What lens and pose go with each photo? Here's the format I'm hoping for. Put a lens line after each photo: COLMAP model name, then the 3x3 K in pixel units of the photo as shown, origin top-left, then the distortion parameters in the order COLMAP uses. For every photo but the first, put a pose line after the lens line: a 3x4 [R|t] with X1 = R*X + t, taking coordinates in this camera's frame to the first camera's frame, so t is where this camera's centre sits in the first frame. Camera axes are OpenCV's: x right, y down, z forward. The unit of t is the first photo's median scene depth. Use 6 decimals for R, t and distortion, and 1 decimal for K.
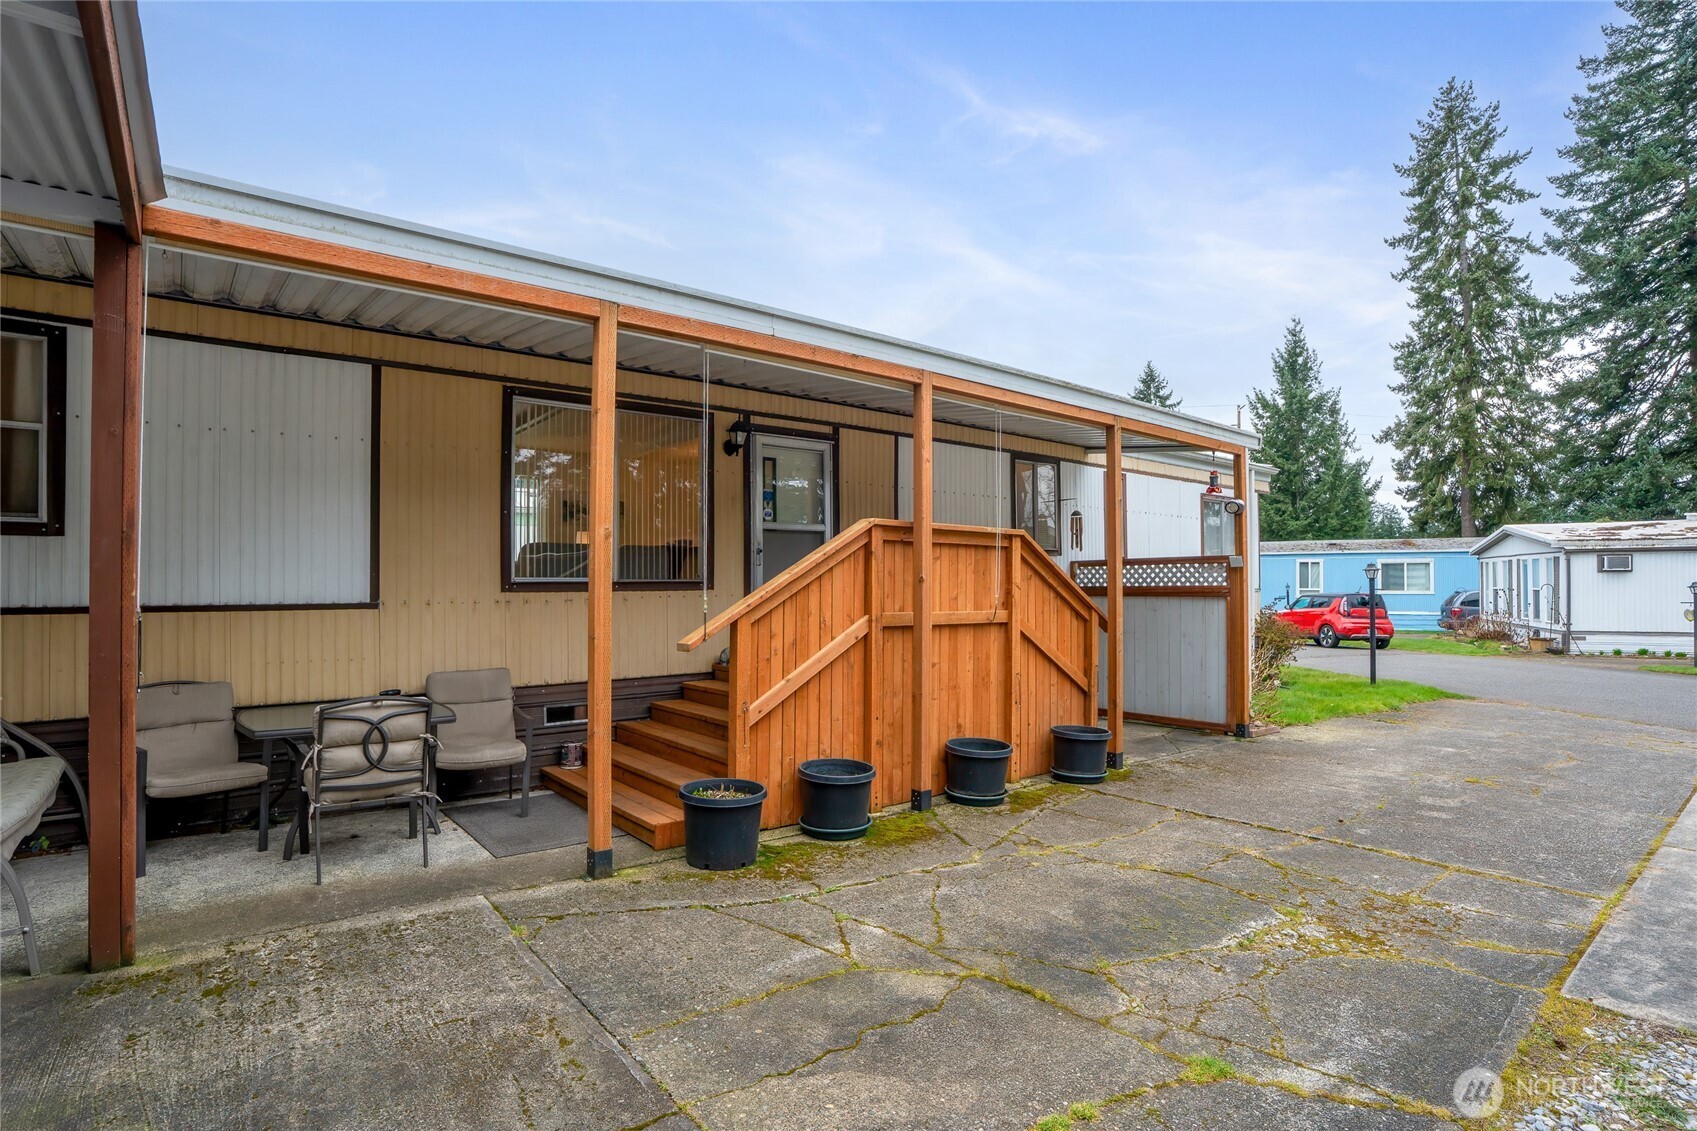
lens RADIAL K [[854.2, 0, 842.1], [0, 854.2, 595.1], [0, 0, 1]] dist [0.000698, 0.000396]
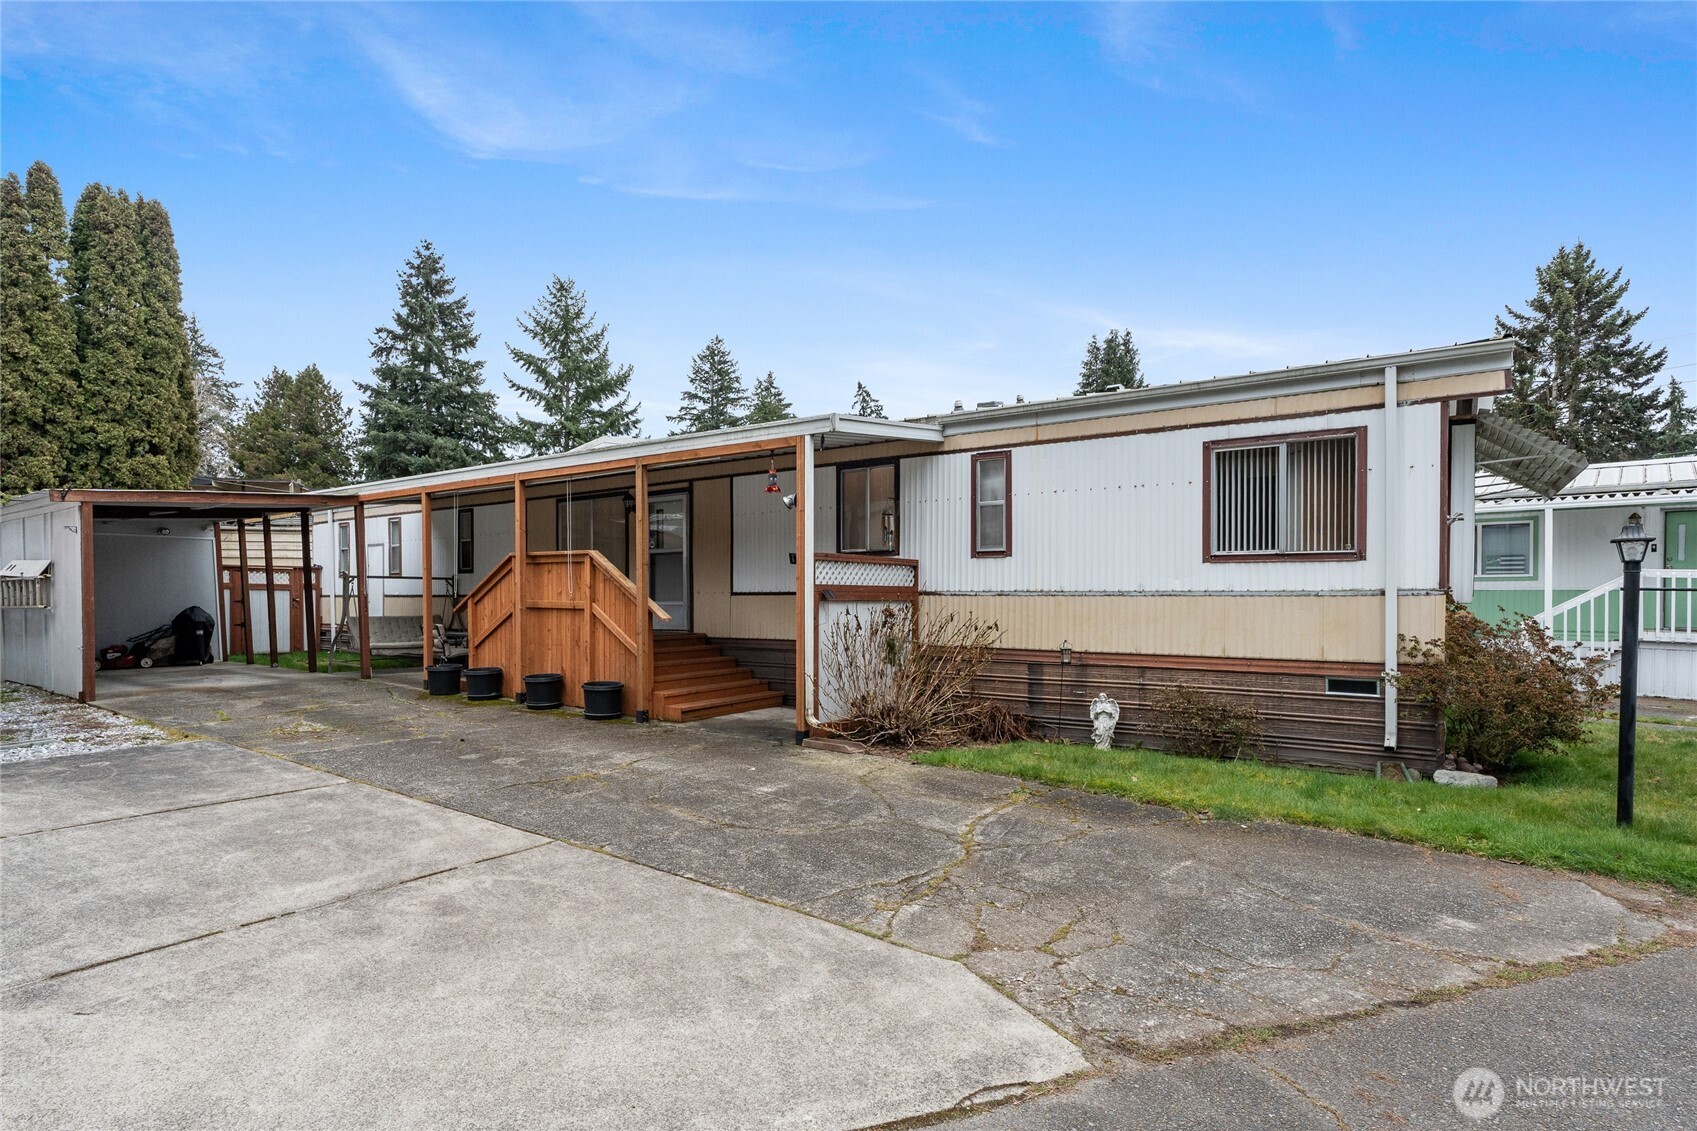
lens RADIAL K [[854.2, 0, 842.1], [0, 854.2, 595.1], [0, 0, 1]] dist [0.000698, 0.000396]
pose [[0.320888, -0.006024, -0.947098, 1.749138], [0.002988, 0.999981, -0.005347, 0.016640], [0.947112, -0.001114, 0.320900, 0.879436]]
